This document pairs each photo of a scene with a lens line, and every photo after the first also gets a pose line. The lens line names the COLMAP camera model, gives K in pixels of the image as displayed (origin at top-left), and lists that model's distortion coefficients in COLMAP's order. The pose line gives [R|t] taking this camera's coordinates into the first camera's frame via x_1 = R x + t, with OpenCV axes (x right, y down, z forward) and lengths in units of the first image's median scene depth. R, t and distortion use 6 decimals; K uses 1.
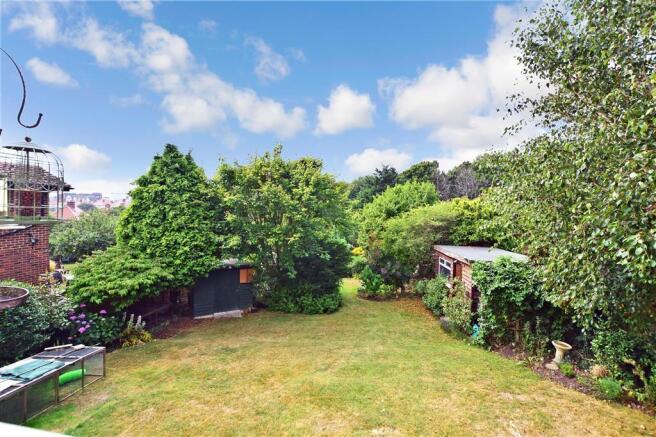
lens RADIAL K [[286.2, 0, 327.6], [0, 286.2, 219.5], [0, 0, 1]] dist [-0.001955, -0.000107]
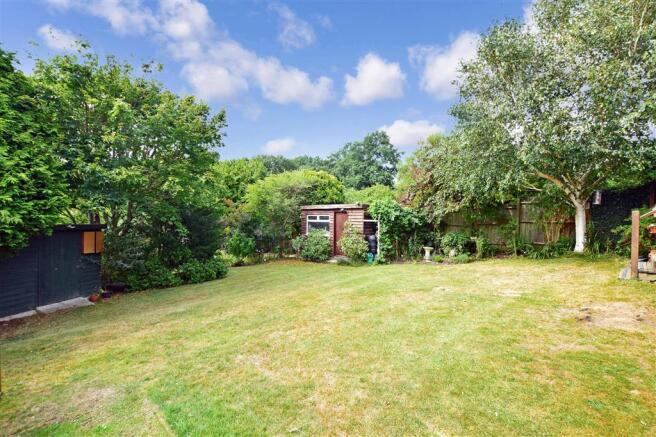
lens RADIAL K [[286.2, 0, 327.2], [0, 286.2, 216.6], [0, 0, 1]] dist [-0.001955, -0.000107]
pose [[0.681596, -0.000946, 0.731728, -0.418709], [0.009146, 0.999932, -0.007227, 0.157019], [-0.731672, 0.011618, 0.681558, 0.185152]]
